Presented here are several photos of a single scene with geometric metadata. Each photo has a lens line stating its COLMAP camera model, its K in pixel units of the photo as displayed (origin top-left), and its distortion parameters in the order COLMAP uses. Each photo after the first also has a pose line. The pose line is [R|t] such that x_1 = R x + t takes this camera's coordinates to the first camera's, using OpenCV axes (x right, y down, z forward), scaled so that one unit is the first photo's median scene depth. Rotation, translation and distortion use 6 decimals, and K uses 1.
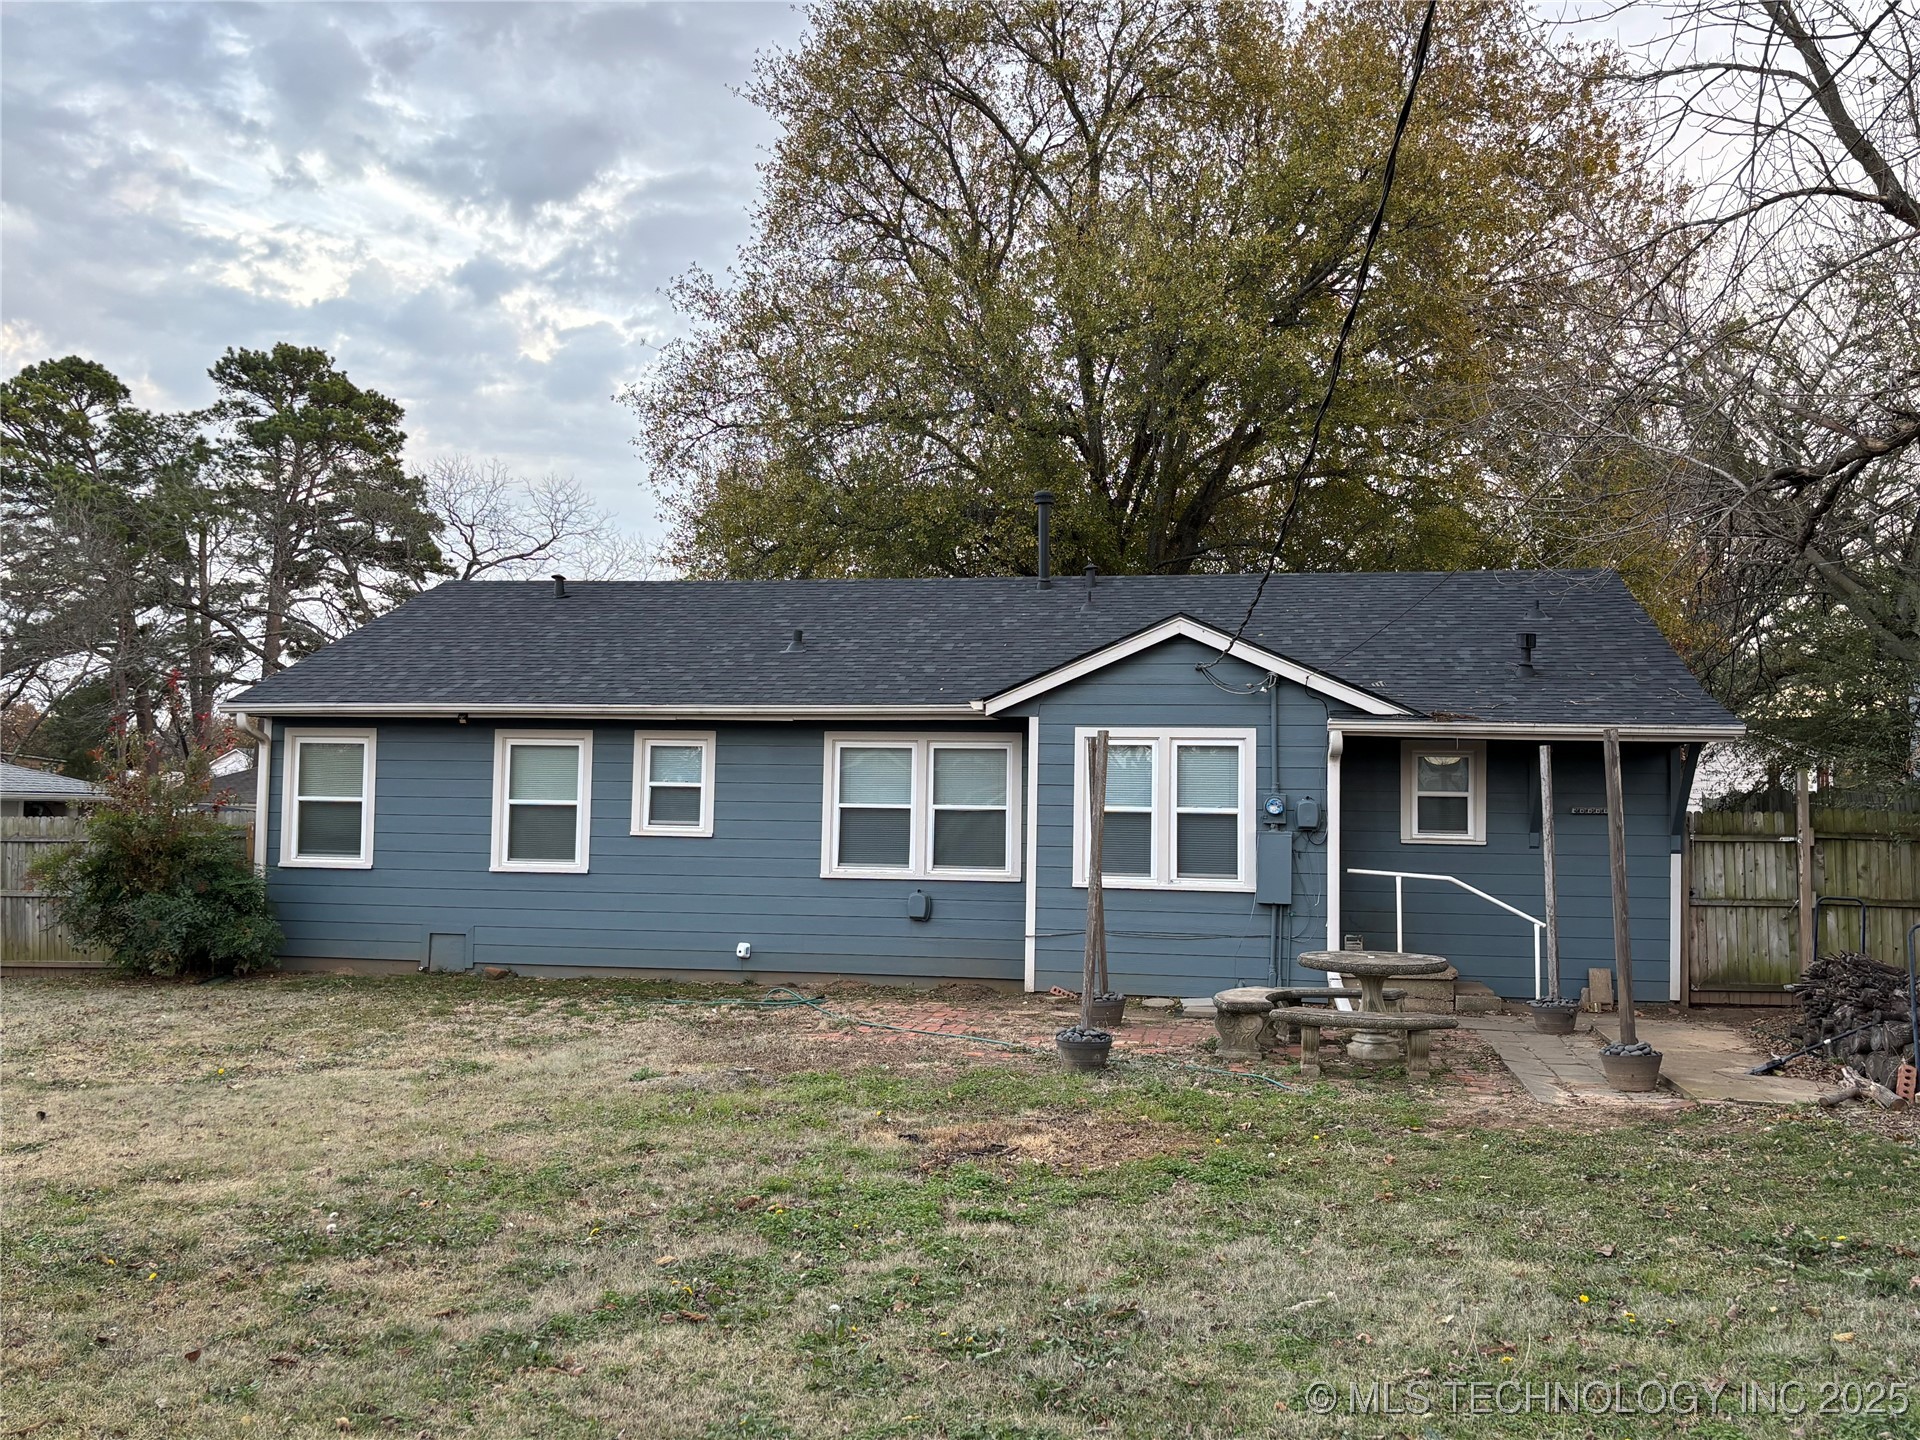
lens RADIAL K [[1624.0, 0, 960.0], [0, 1624.0, 720.0], [0, 0, 1]] dist [0.030166, 0.002157]
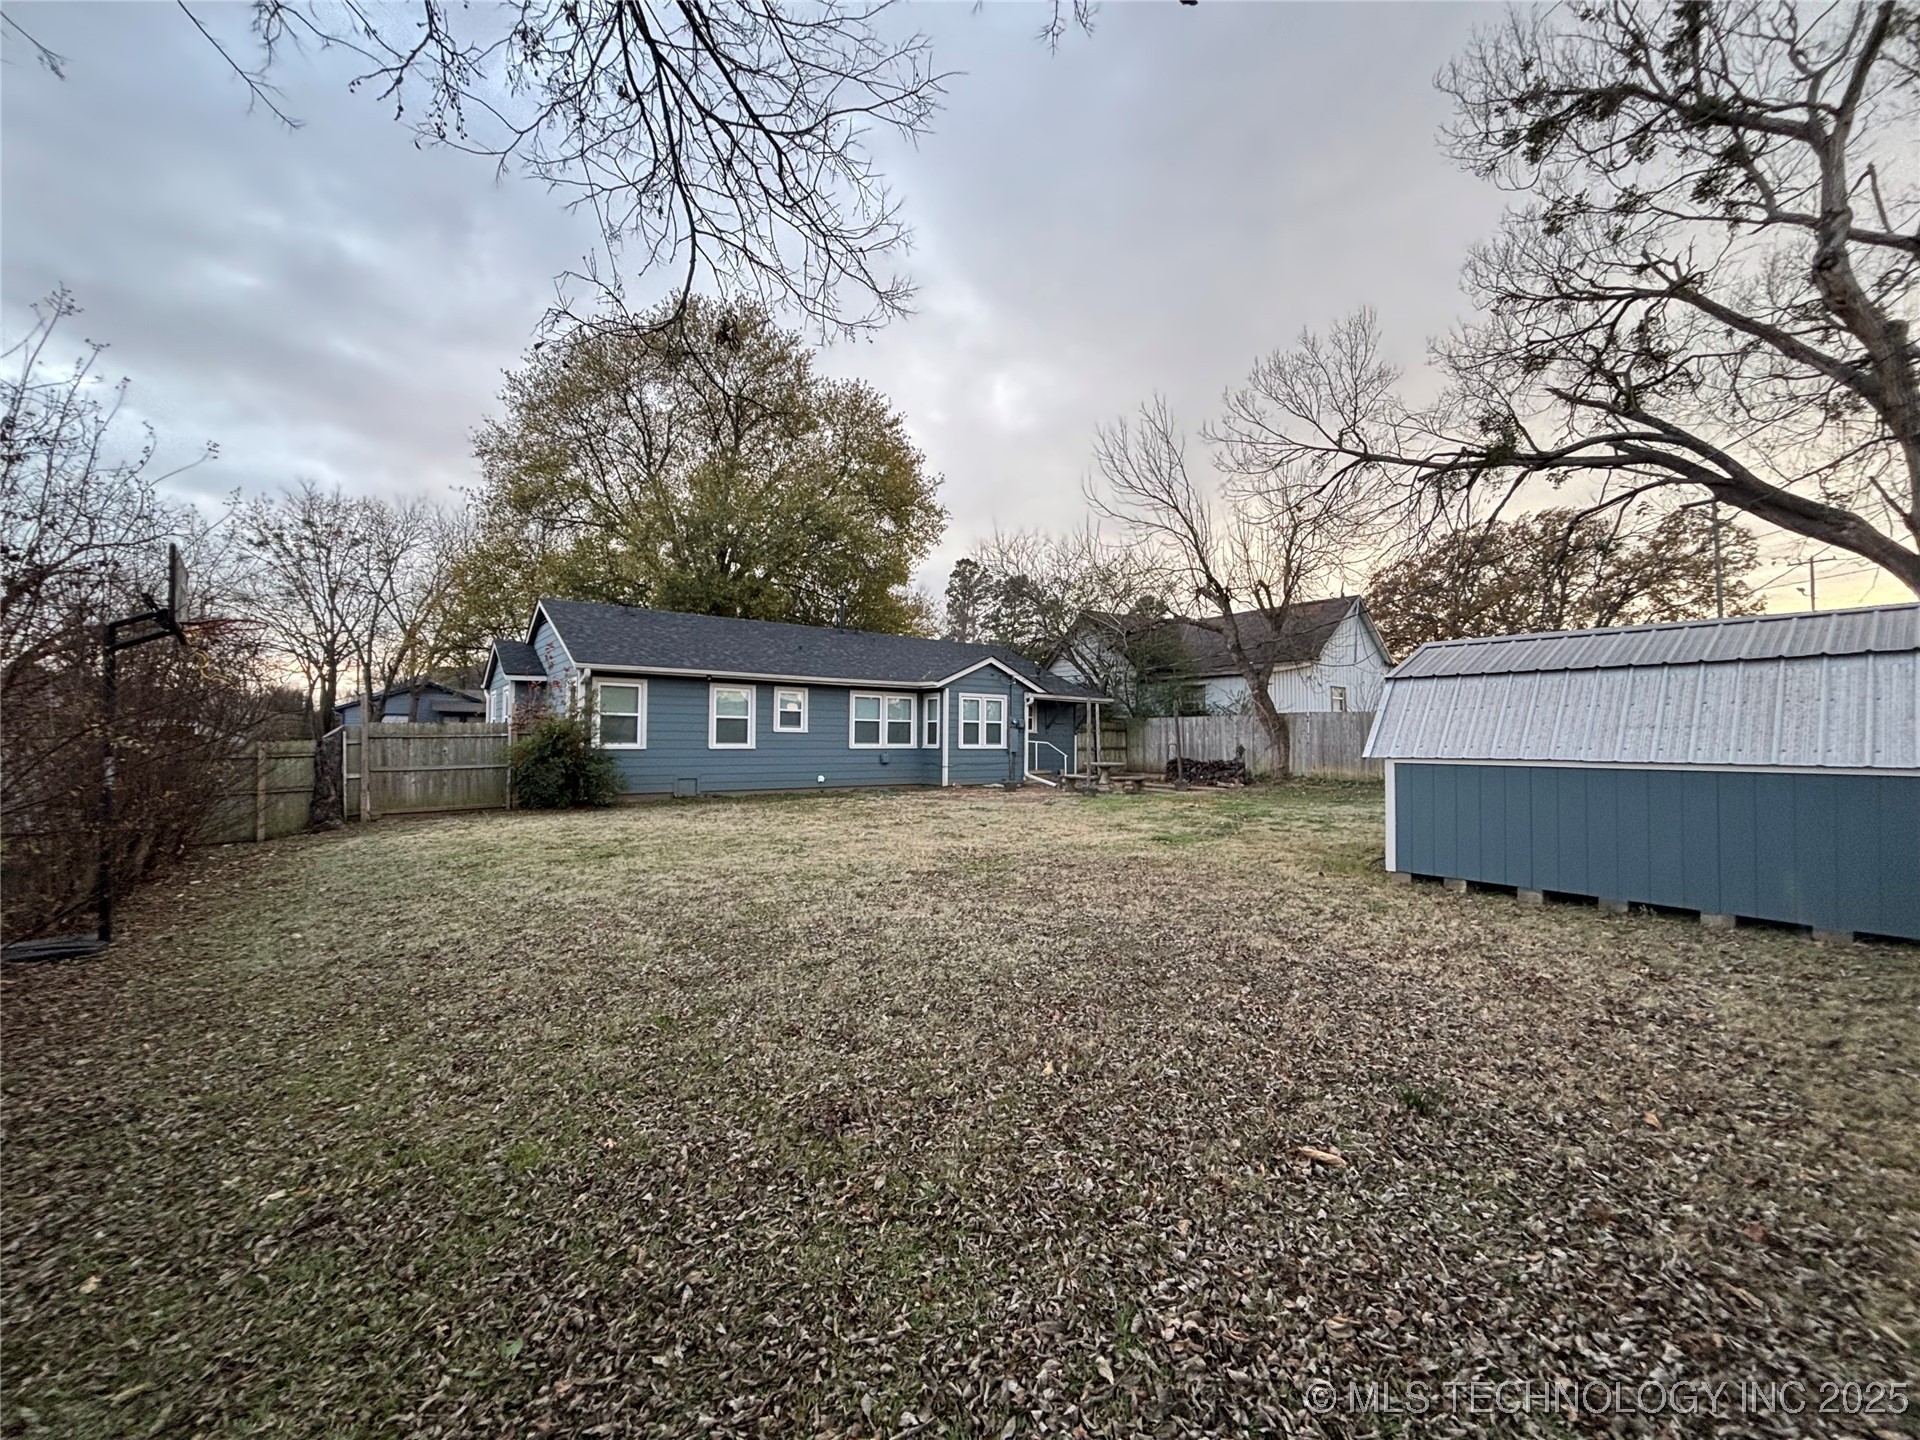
lens RADIAL K [[769.2, 0, 960.0], [0, 769.2, 720.0], [0, 0, 1]] dist [-0.000109, -0.000037]
pose [[0.686893, 0.008156, 0.726712, -0.807132], [-0.040519, 0.998811, 0.027089, 0.013700], [-0.725628, -0.048053, 0.686407, 0.064045]]
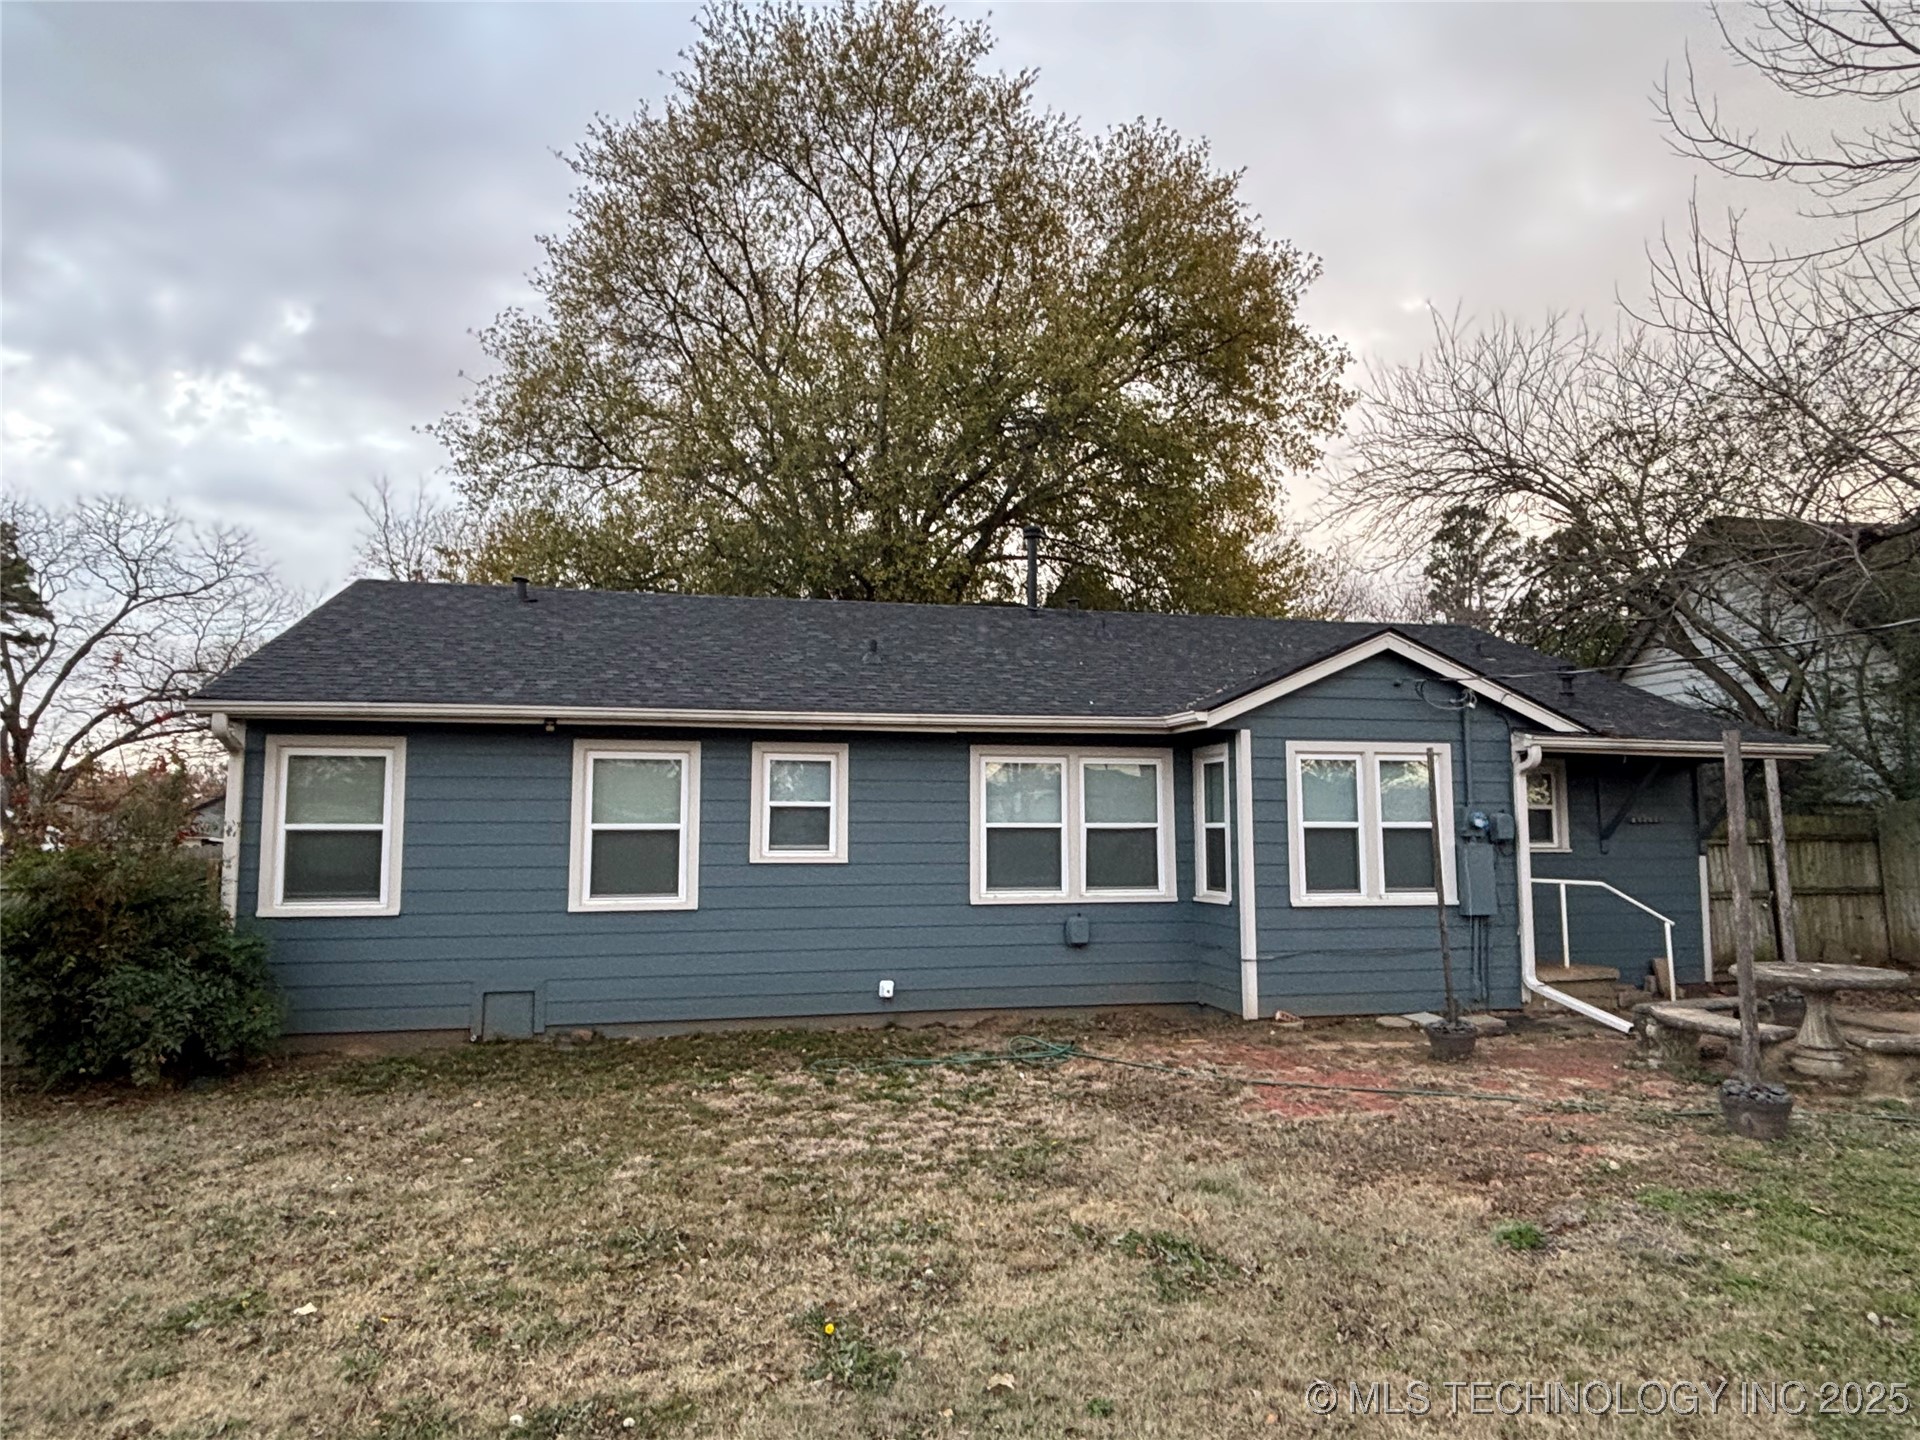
lens RADIAL K [[1171.9, 0, 960.0], [0, 1171.9, 720.0], [0, 0, 1]] dist [0.007188, -0.003600]
pose [[0.925090, 0.018454, 0.379298, -0.334963], [-0.006334, 0.999429, -0.033179, 0.014546], [-0.379694, 0.028291, 0.924679, 0.378828]]
